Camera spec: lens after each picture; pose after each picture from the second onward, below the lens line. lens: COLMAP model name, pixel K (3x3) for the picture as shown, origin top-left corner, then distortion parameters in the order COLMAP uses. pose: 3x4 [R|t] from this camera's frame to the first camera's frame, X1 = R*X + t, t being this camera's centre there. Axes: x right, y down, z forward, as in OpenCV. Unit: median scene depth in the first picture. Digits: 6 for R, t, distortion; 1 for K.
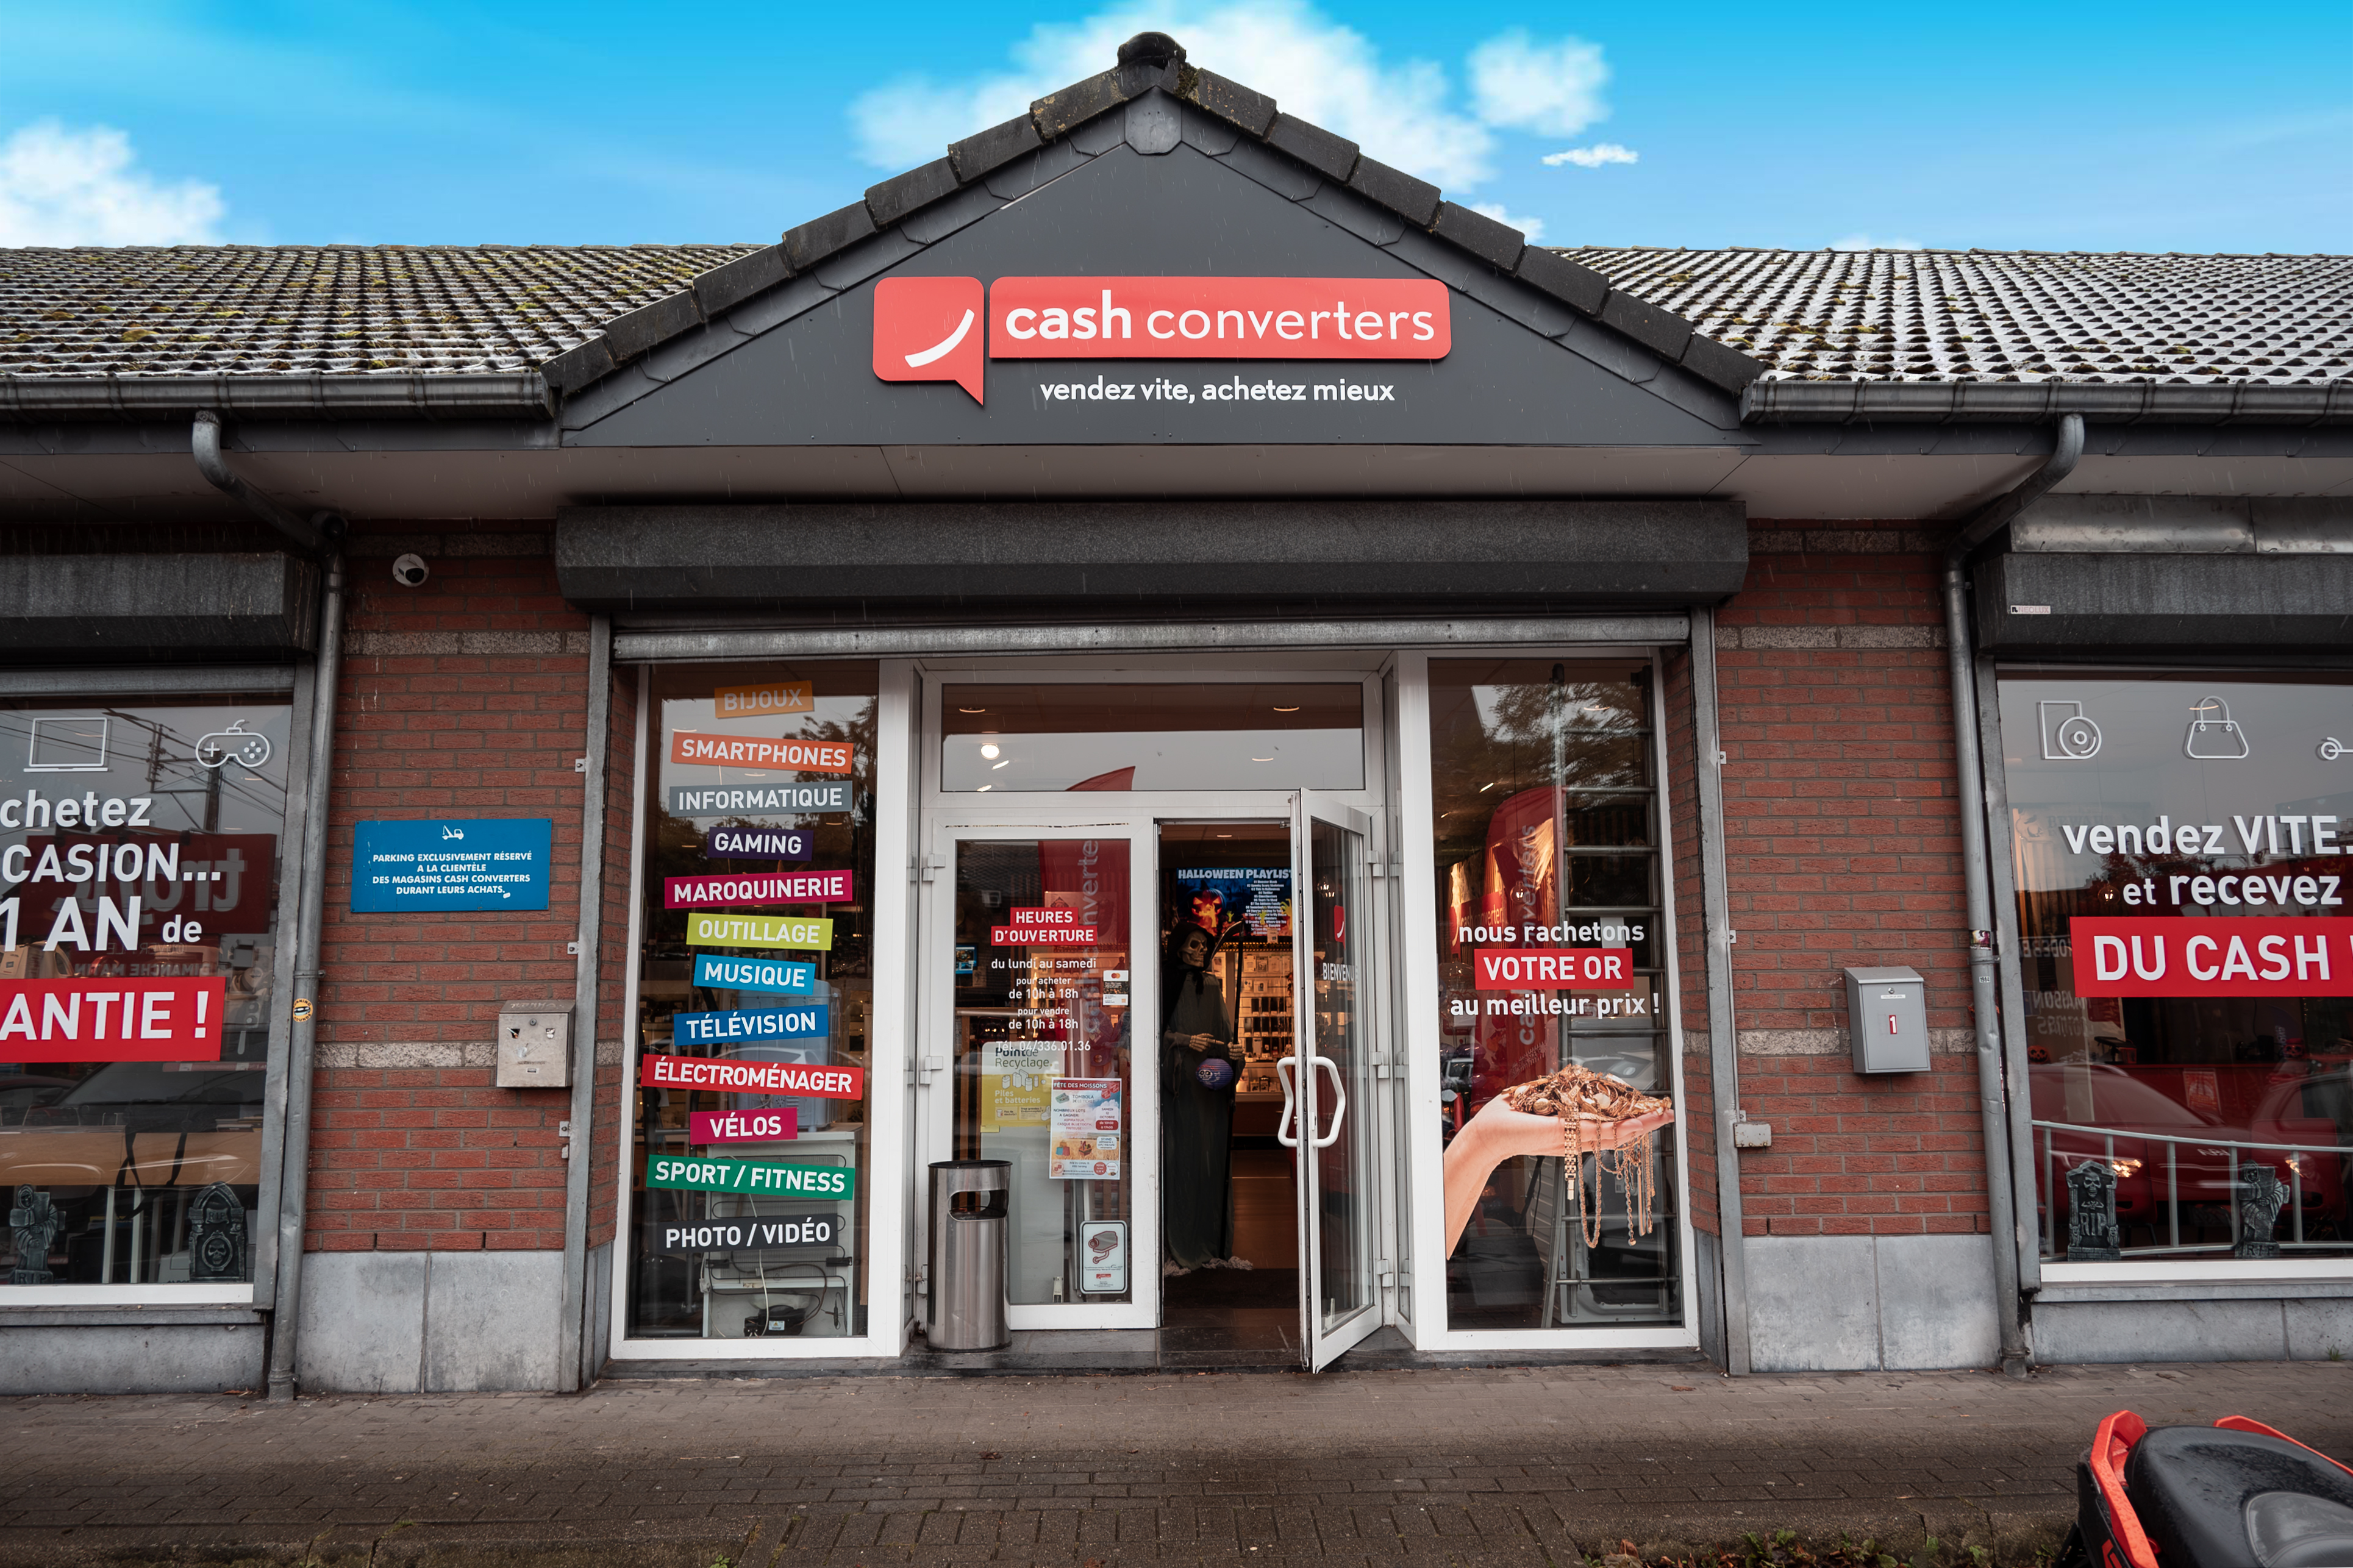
lens RADIAL K [[1640.9, 0, 1167.4], [0, 1640.9, 782.5], [0, 0, 1]] dist [-0.016565, 0.003838]
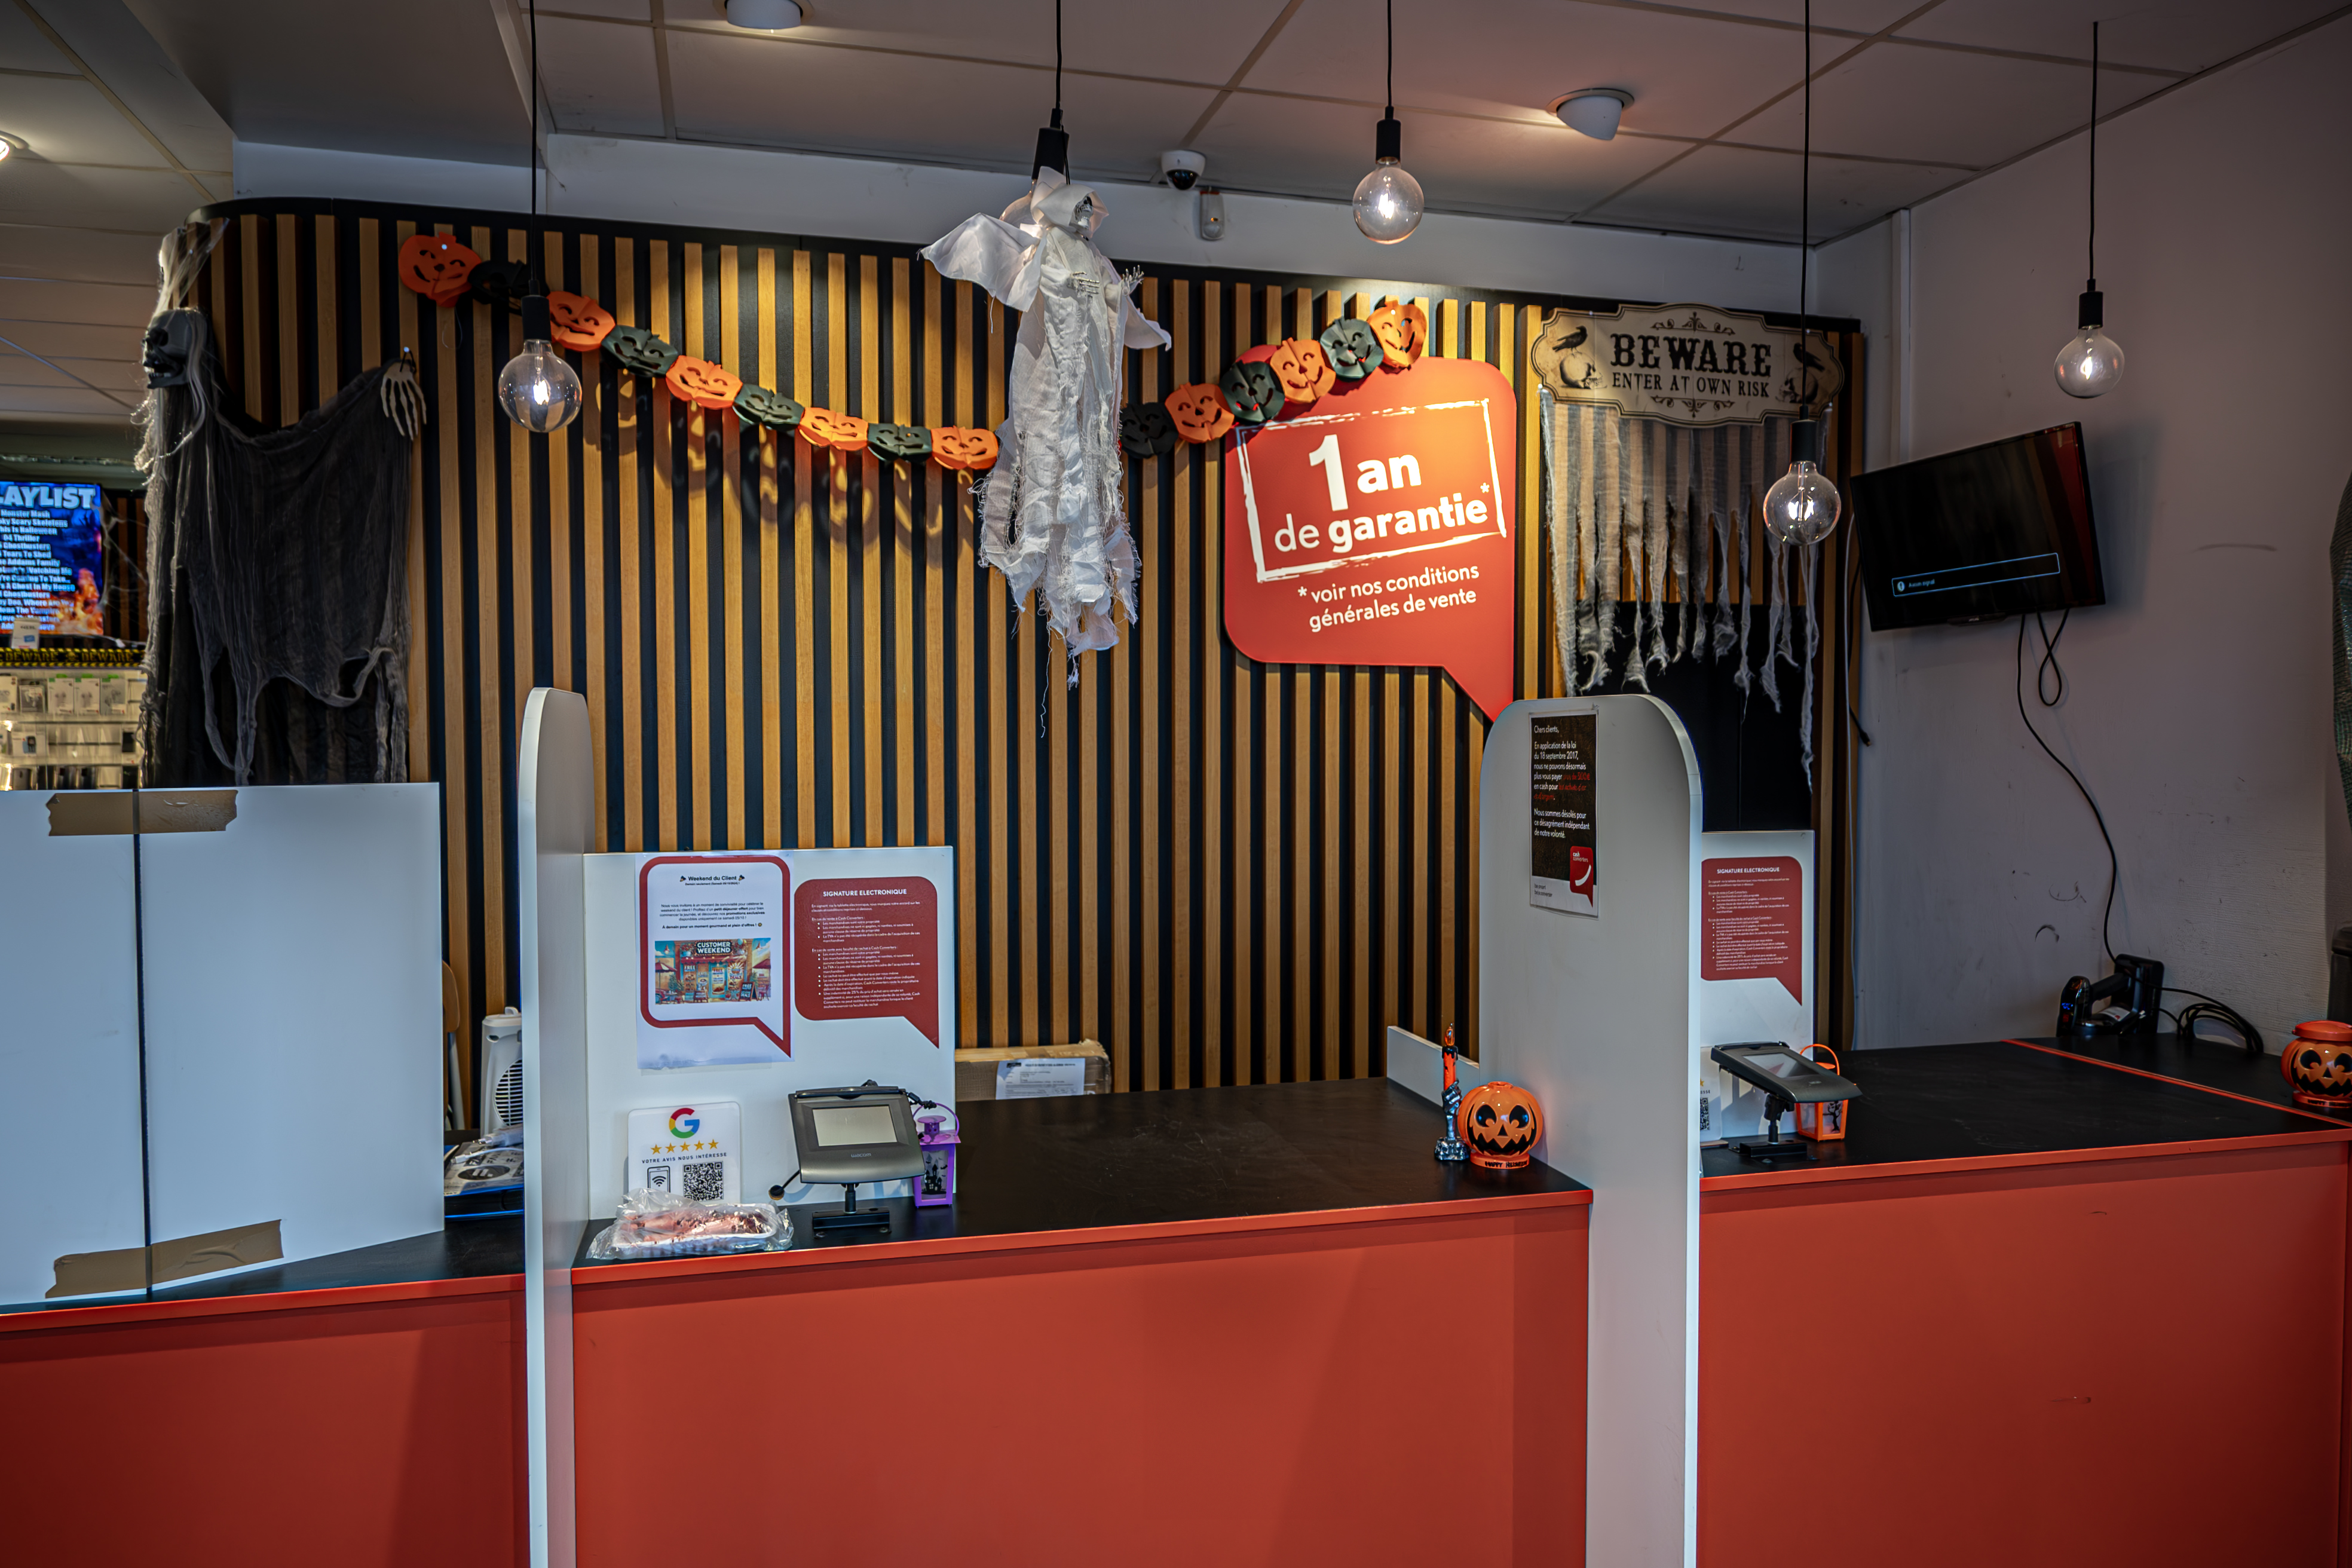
lens RADIAL K [[1640.3, 0, 1177.2], [0, 1640.3, 787.4], [0, 0, 1]] dist [-0.016565, 0.003838]
pose [[0.971126, 0.001695, 0.238563, 0.300039], [-0.042435, 0.985255, 0.165743, 0.053613], [-0.234765, -0.171081, 0.956879, 0.551686]]
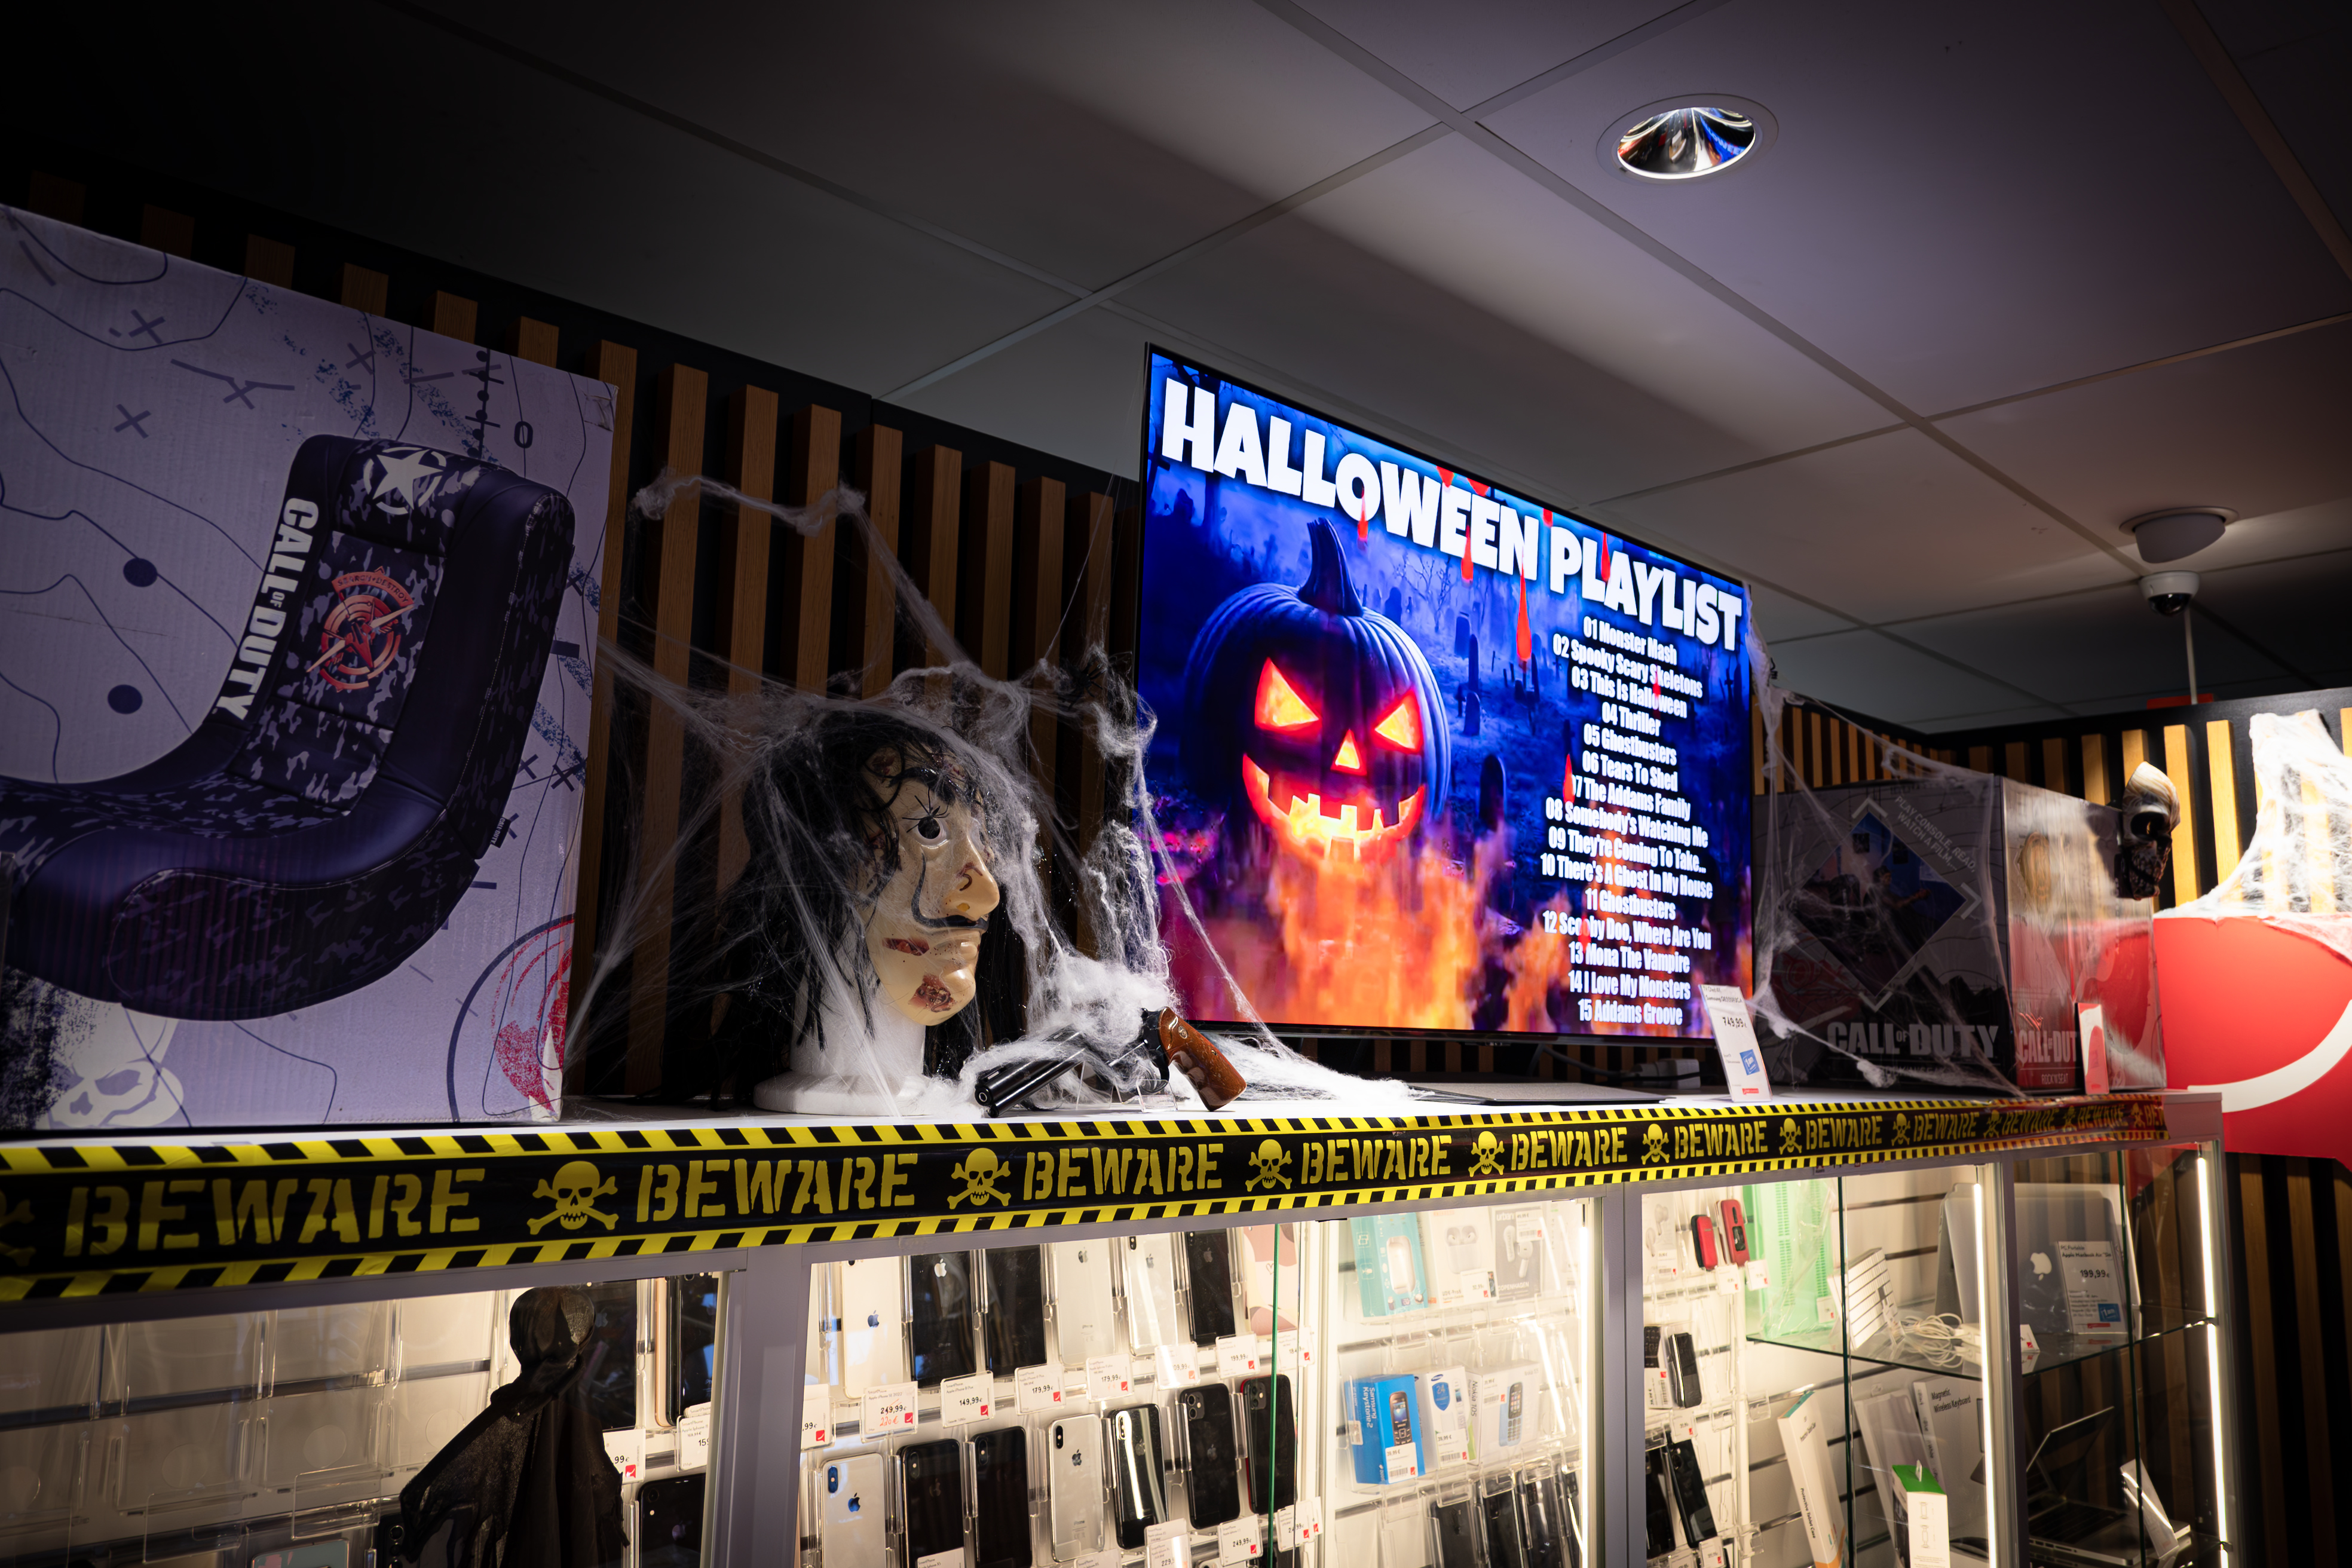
lens RADIAL K [[1640.3, 0, 1174.8], [0, 1640.3, 785.0], [0, 0, 1]] dist [-0.016565, 0.003838]
pose [[0.750580, 0.122336, 0.649356, -0.065083], [-0.124339, 0.991306, -0.043036, 0.094981], [-0.648976, -0.048438, 0.759266, 1.049570]]
